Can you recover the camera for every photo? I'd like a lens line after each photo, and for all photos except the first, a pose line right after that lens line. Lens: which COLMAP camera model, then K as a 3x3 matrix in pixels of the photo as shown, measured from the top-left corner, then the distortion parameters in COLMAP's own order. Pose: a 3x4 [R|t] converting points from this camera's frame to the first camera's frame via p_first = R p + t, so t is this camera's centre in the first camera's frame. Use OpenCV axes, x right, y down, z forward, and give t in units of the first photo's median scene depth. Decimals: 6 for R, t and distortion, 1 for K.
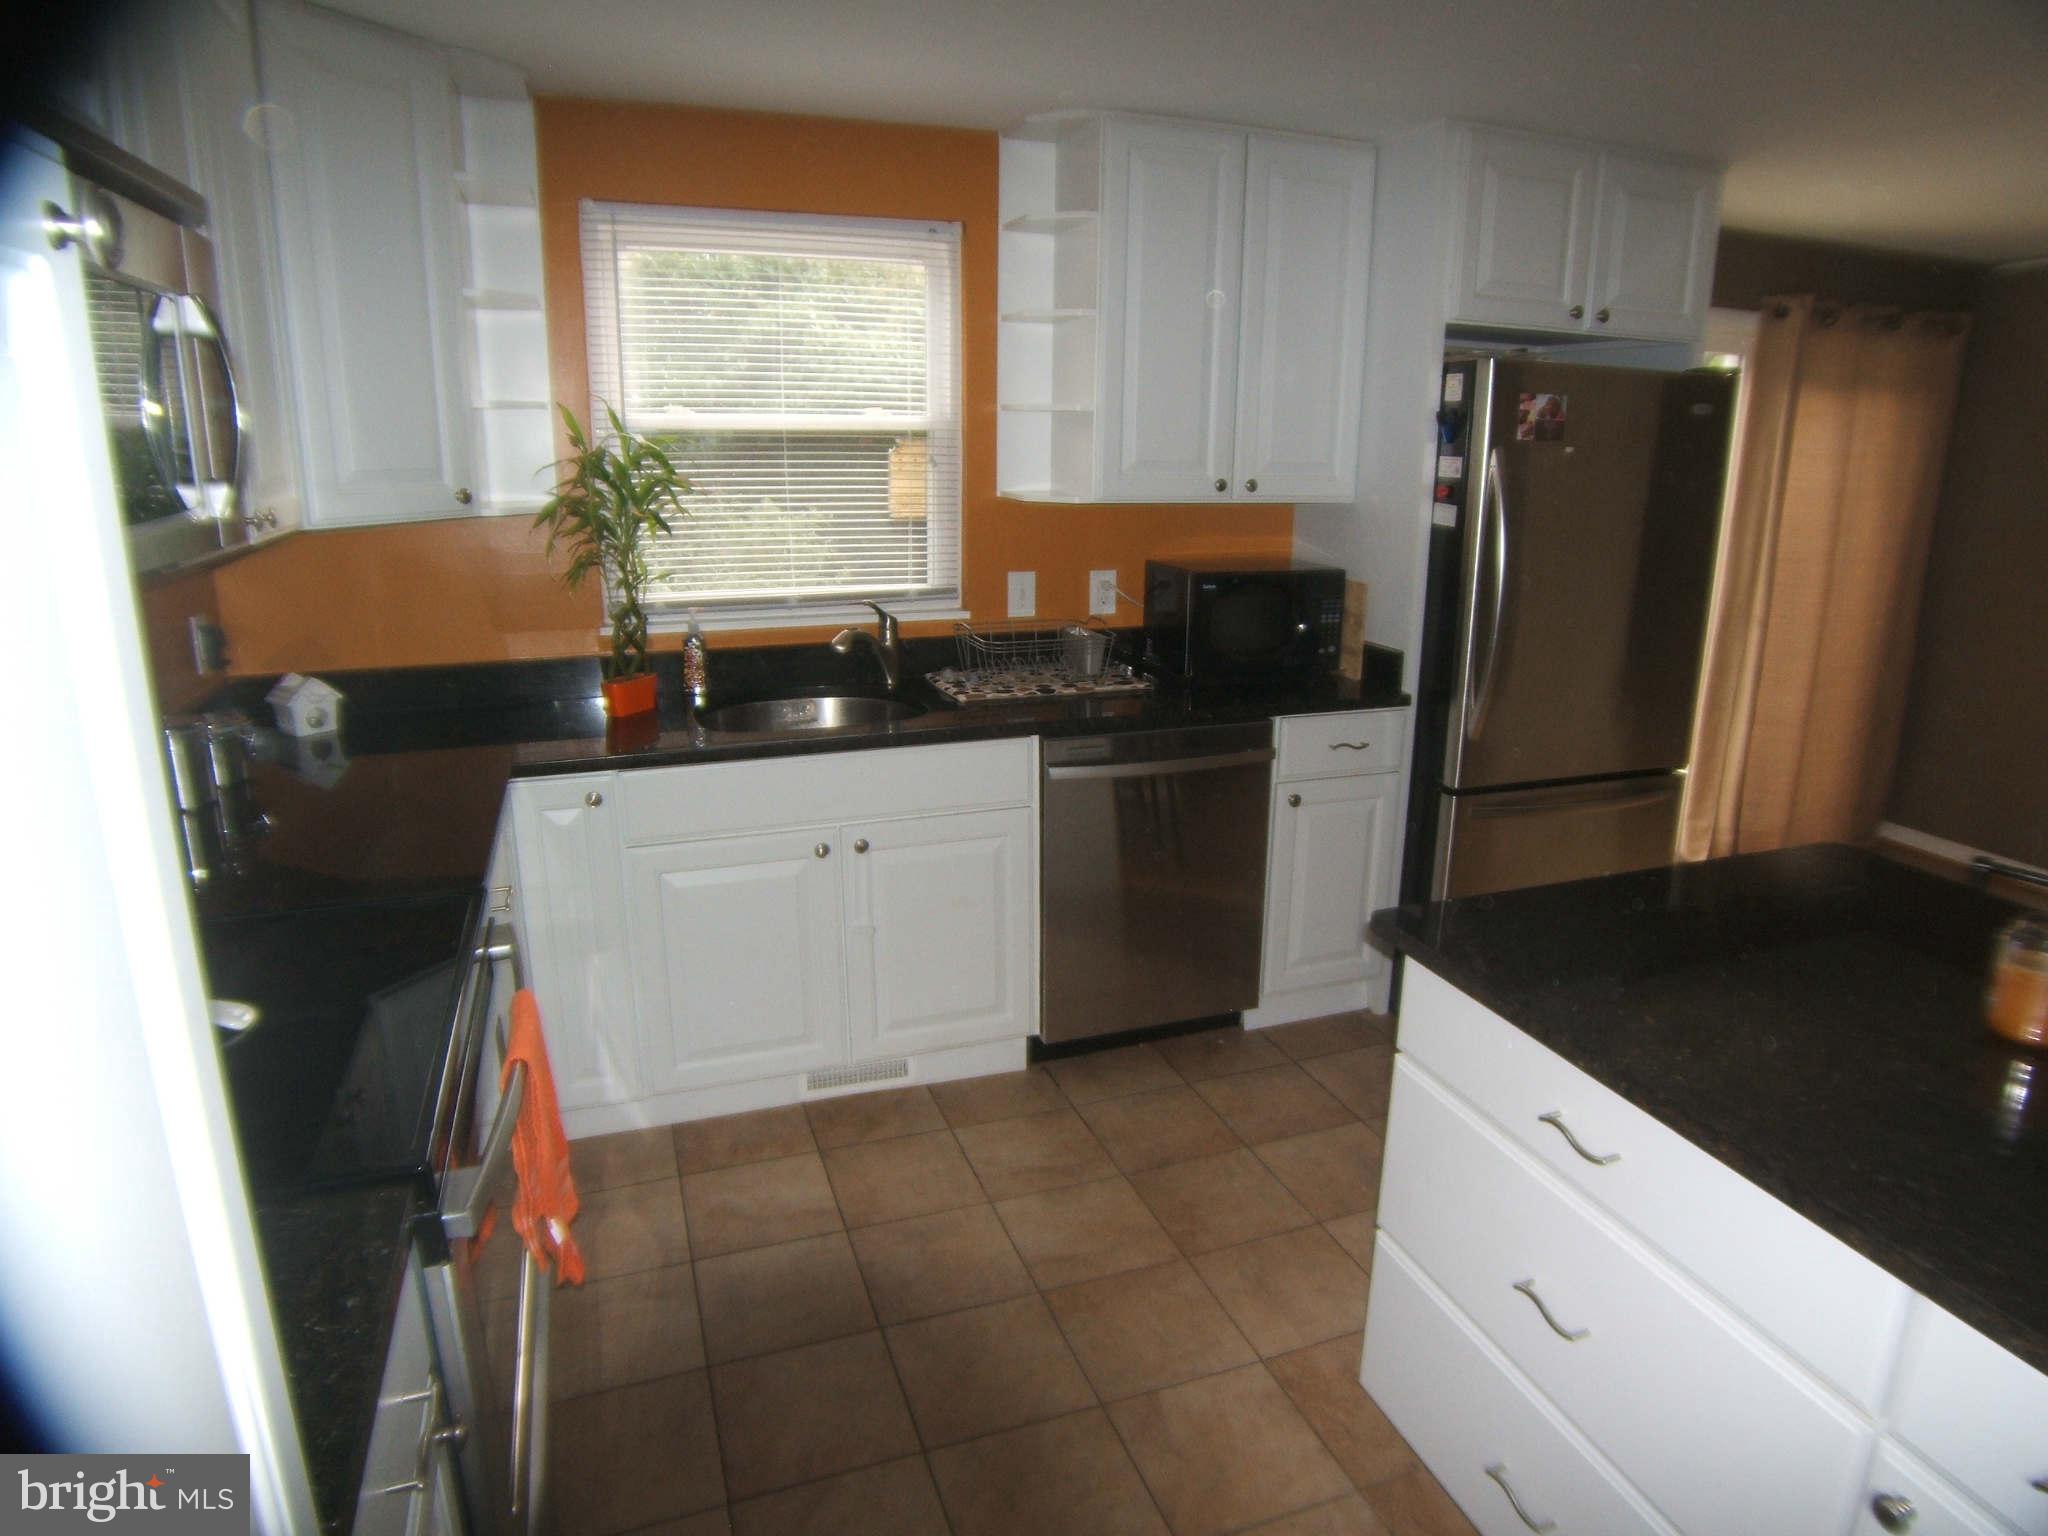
lens RADIAL K [[1234.8, 0, 1069.4], [0, 1234.8, 763.8], [0, 0, 1]] dist [-0.117229, 0.051538]
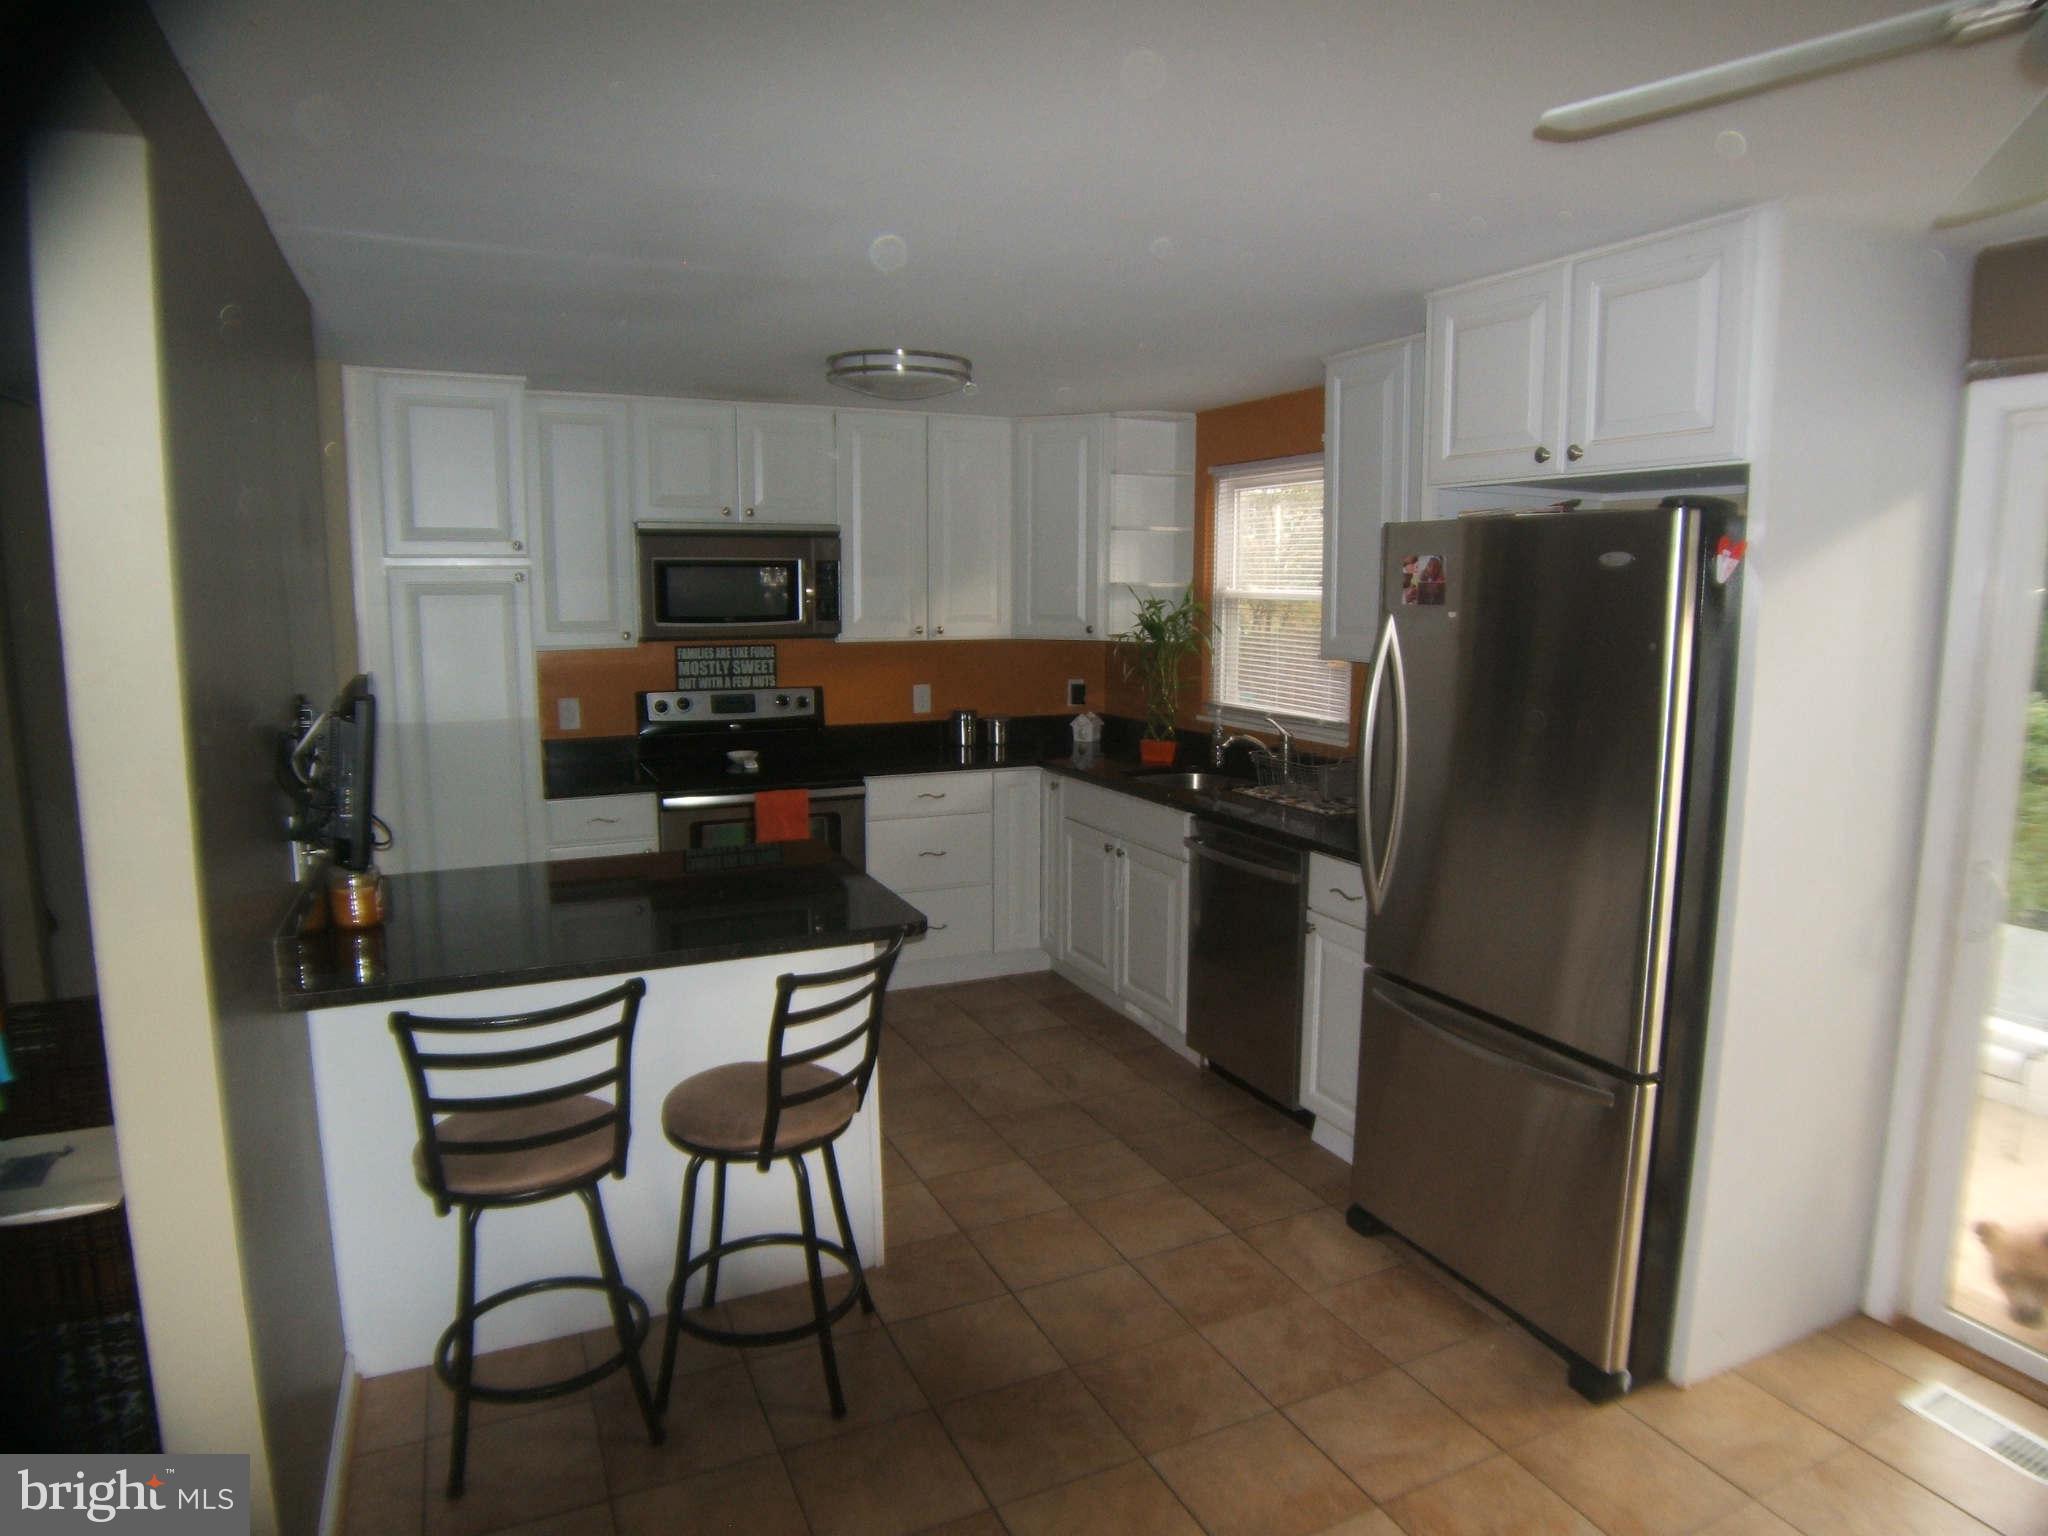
lens RADIAL K [[1234.8, 0, 1069.4], [0, 1234.8, 763.8], [0, 0, 1]] dist [-0.117229, 0.051538]
pose [[0.092376, 0.125773, -0.987749, 1.188699], [-0.263235, 0.959783, 0.097594, -0.156254], [0.960299, 0.250995, 0.121769, 0.598183]]
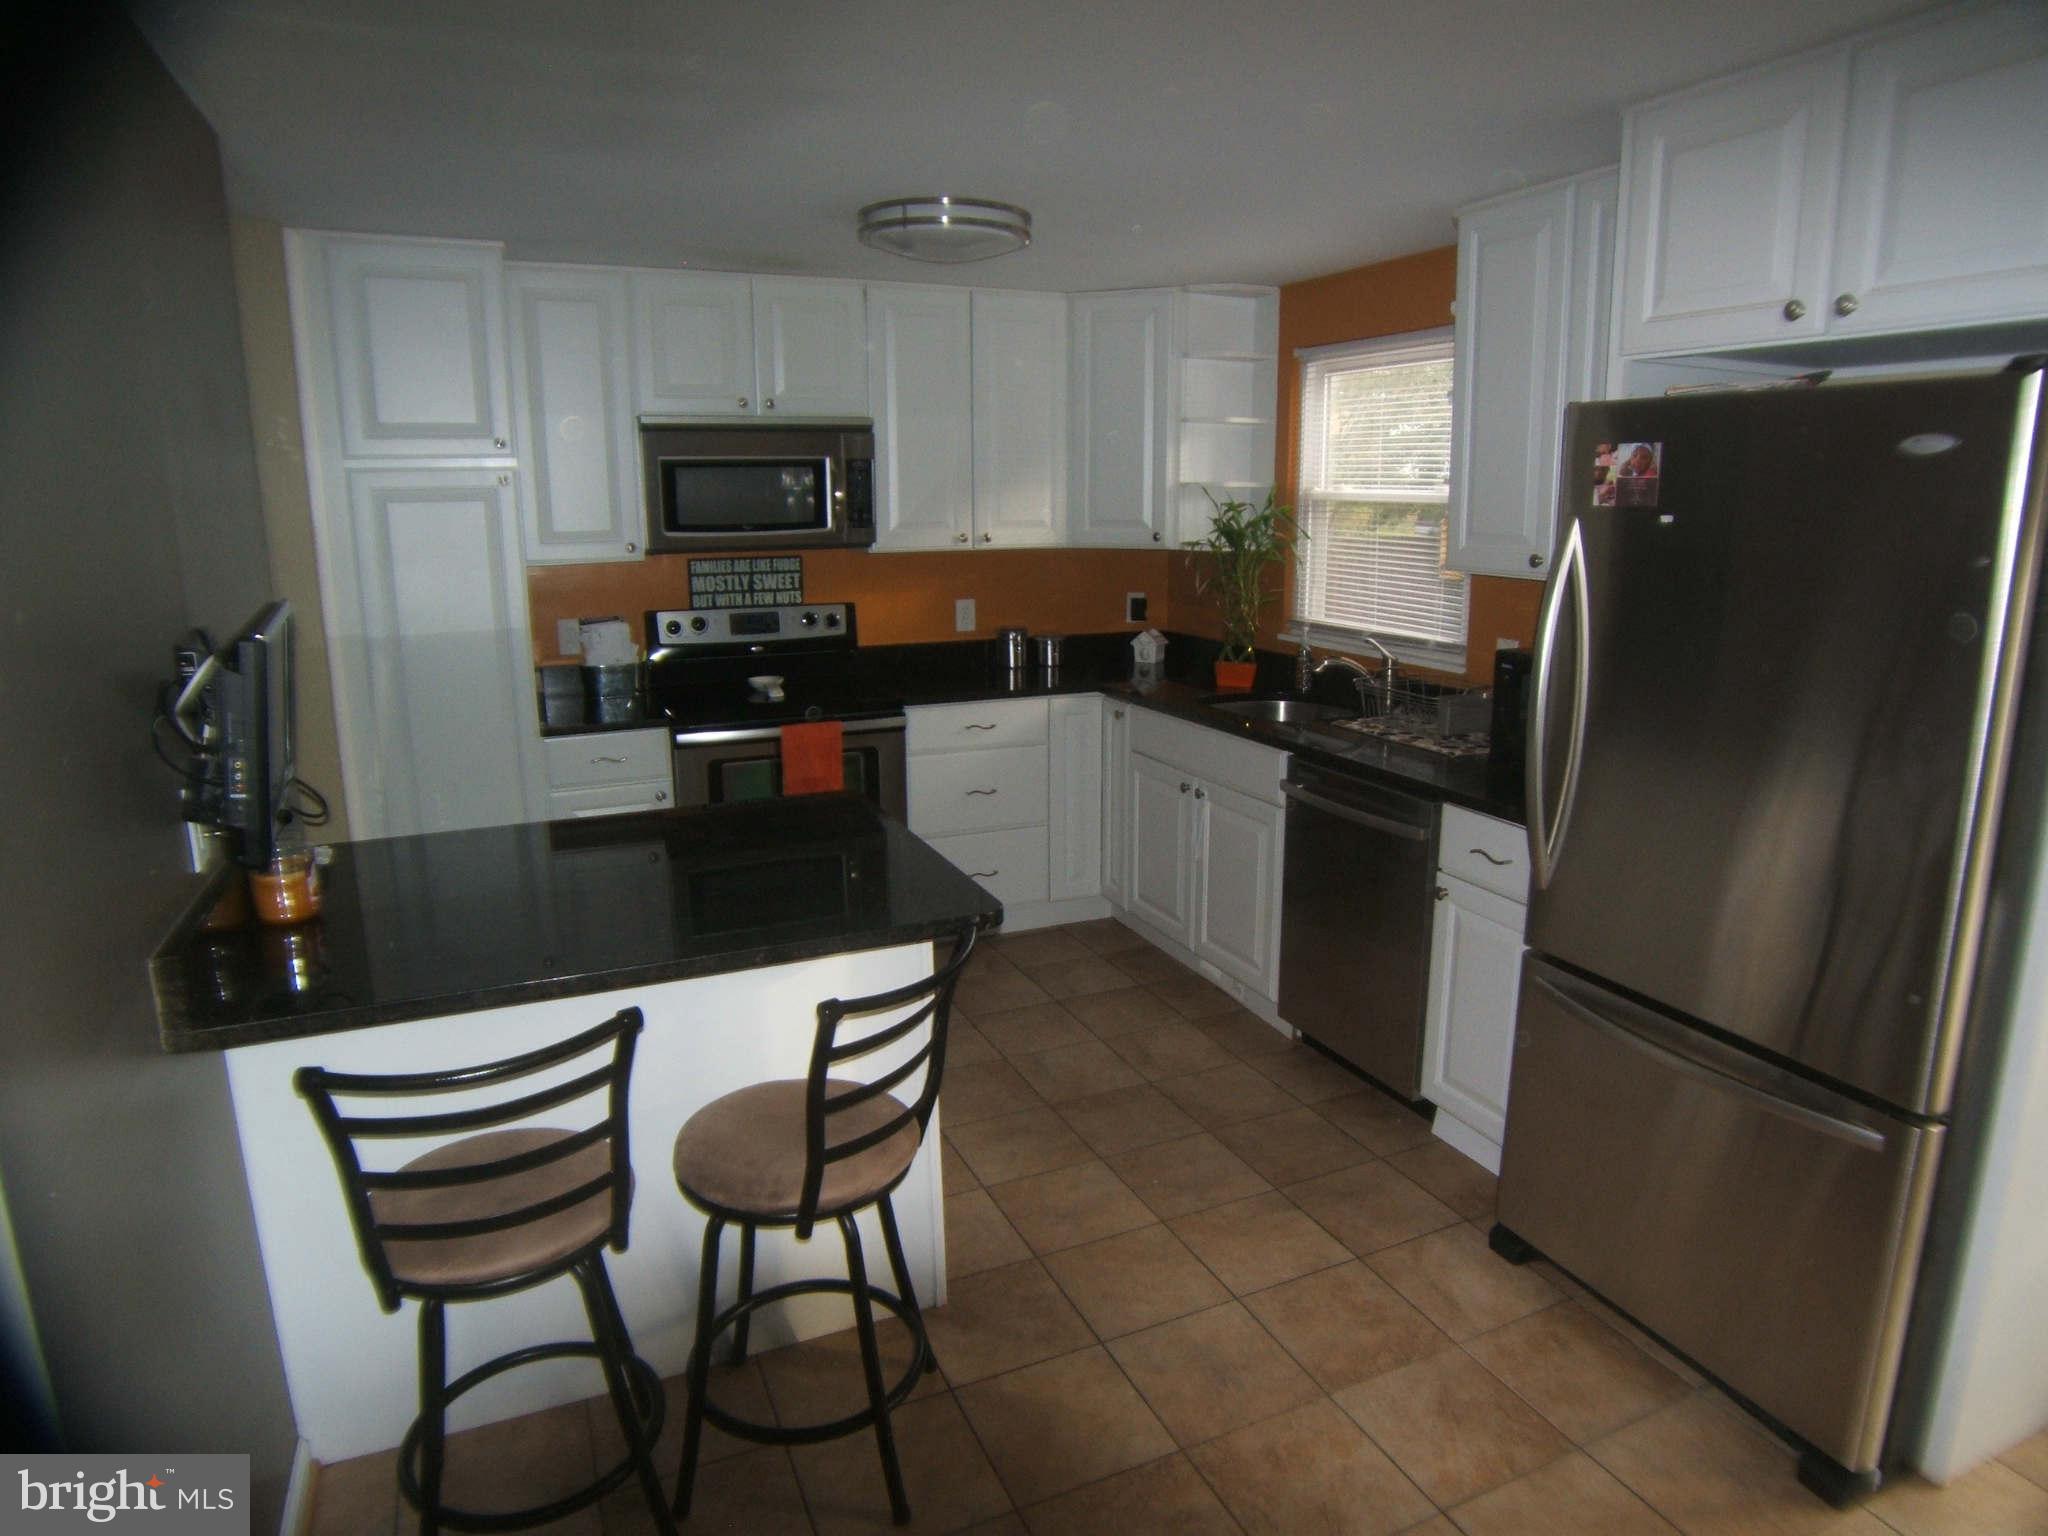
lens RADIAL K [[1234.8, 0, 1069.4], [0, 1234.8, 763.8], [0, 0, 1]] dist [-0.117229, 0.051538]
pose [[0.073748, 0.198288, -0.977365, 1.008508], [-0.257909, 0.950486, 0.173375, -0.145355], [0.963351, 0.239285, 0.121236, 0.570650]]
